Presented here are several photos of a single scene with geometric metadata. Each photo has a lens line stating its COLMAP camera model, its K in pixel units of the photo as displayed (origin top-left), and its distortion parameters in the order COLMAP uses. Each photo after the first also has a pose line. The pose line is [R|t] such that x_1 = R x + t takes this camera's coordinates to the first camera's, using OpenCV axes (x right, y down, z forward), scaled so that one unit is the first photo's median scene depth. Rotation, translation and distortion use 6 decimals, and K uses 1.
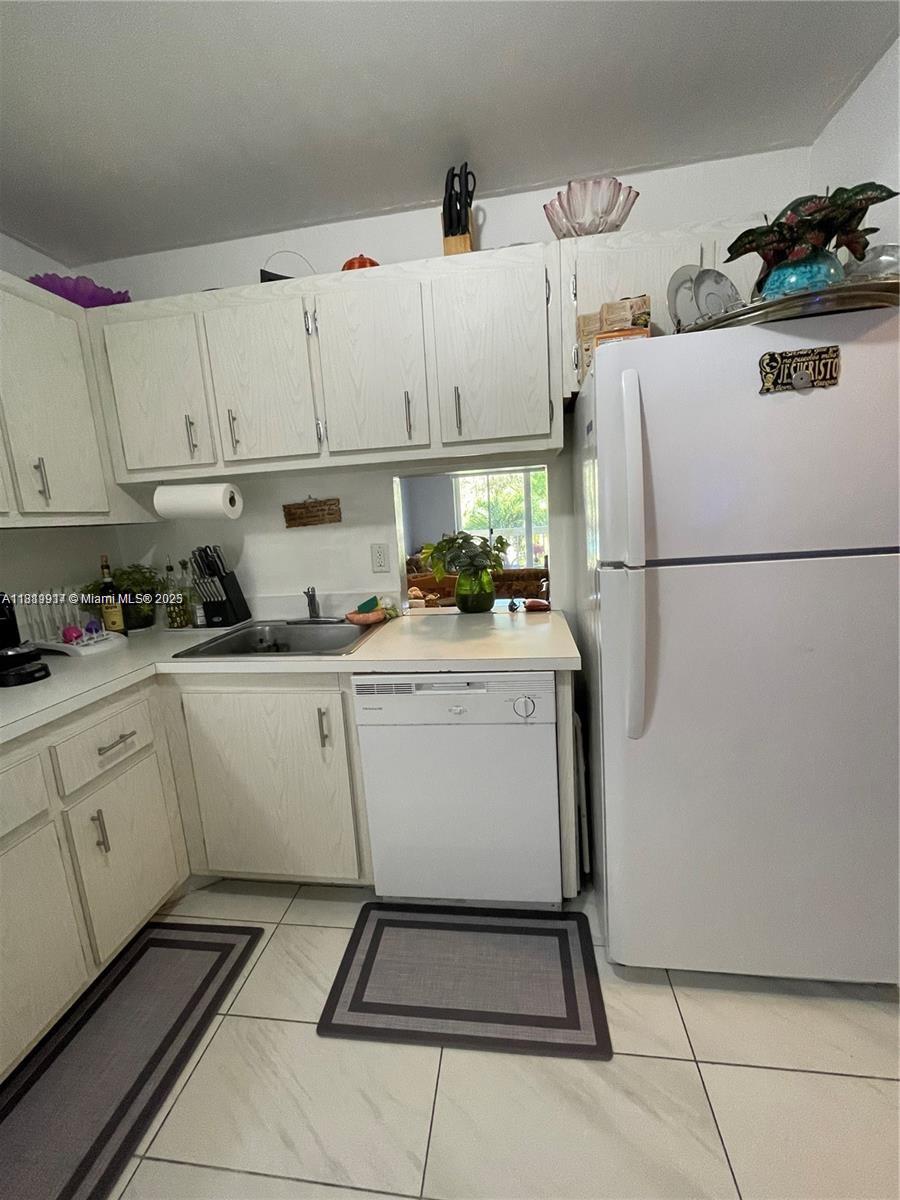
lens RADIAL K [[482.3, 0, 447.4], [0, 482.3, 599.2], [0, 0, 1]] dist [-0.001629, -0.000360]
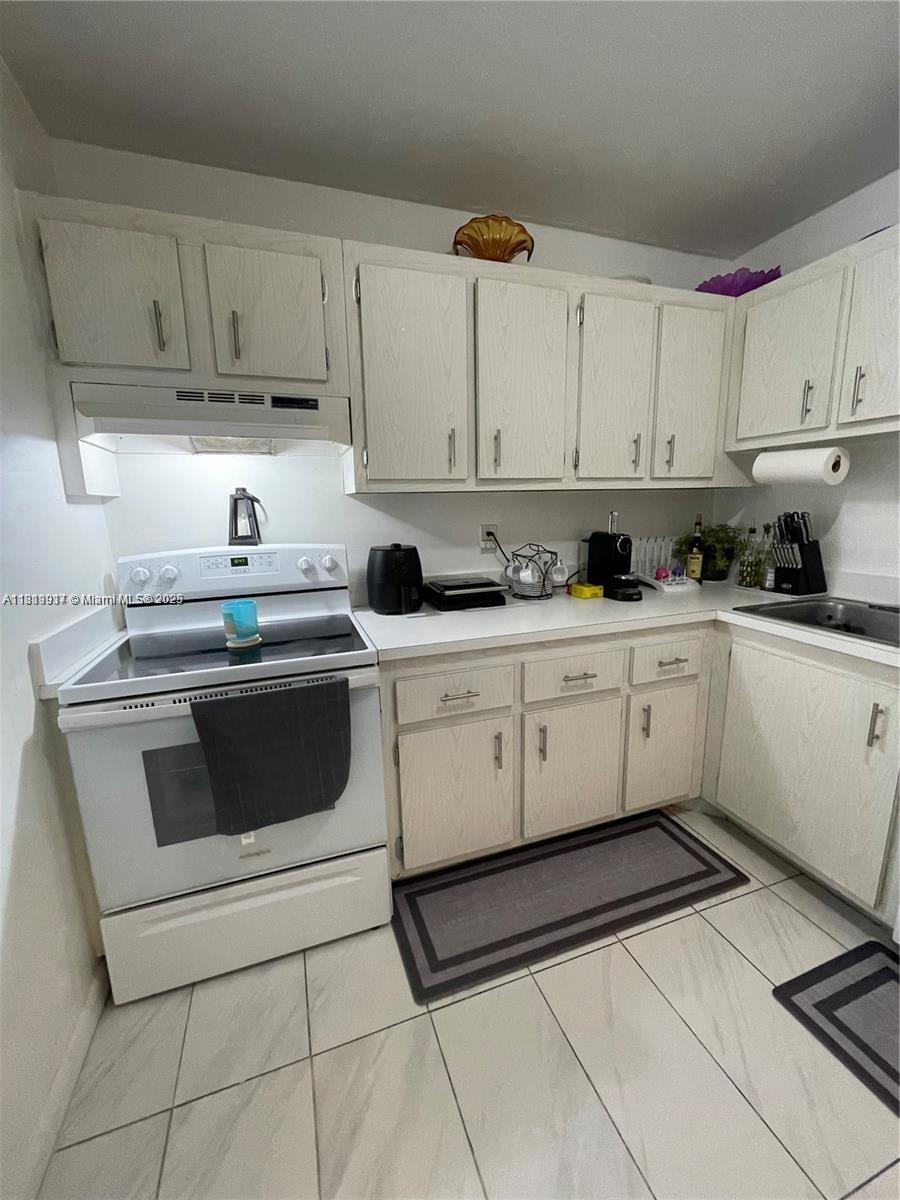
lens RADIAL K [[482.3, 0, 449.6], [0, 482.3, 597.8], [0, 0, 1]] dist [-0.001629, -0.000360]
pose [[0.458037, 0.220305, -0.861201, 0.083463], [-0.157572, 0.973583, 0.165248, 0.012462], [0.874856, 0.060012, 0.480652, -0.111007]]
